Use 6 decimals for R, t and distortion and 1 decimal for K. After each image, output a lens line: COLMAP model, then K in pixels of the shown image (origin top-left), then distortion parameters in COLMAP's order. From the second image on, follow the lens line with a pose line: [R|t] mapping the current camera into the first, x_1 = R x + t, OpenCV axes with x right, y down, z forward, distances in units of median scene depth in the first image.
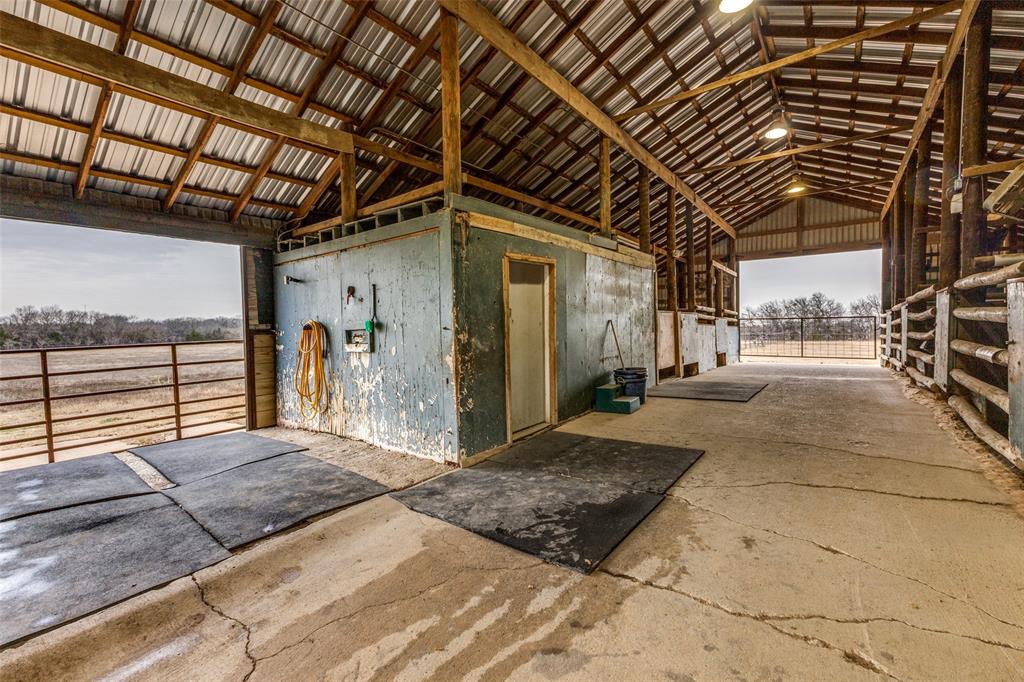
lens RADIAL K [[447.7, 0, 512.0], [0, 447.7, 341.0], [0, 0, 1]] dist [0.000647, -0.000090]
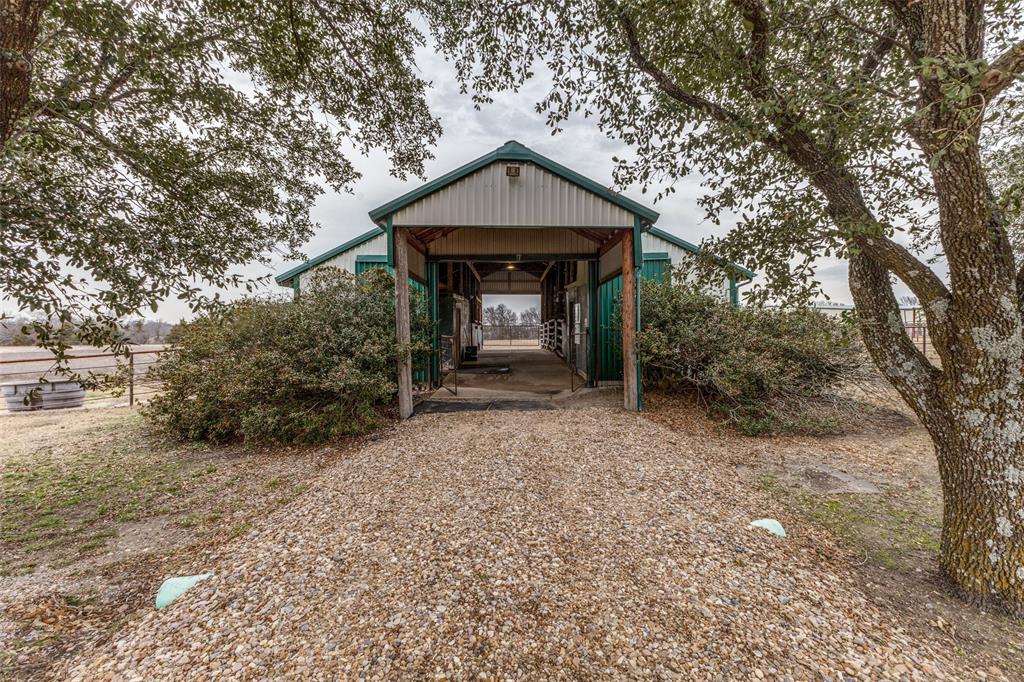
lens RADIAL K [[447.7, 0, 512.0], [0, 447.7, 341.0], [0, 0, 1]] dist [0.000647, -0.000090]
pose [[0.806200, -0.004689, 0.591625, -0.563161], [0.005488, 0.999985, 0.000447, 0.016698], [-0.591618, 0.002887, 0.806213, -0.657199]]
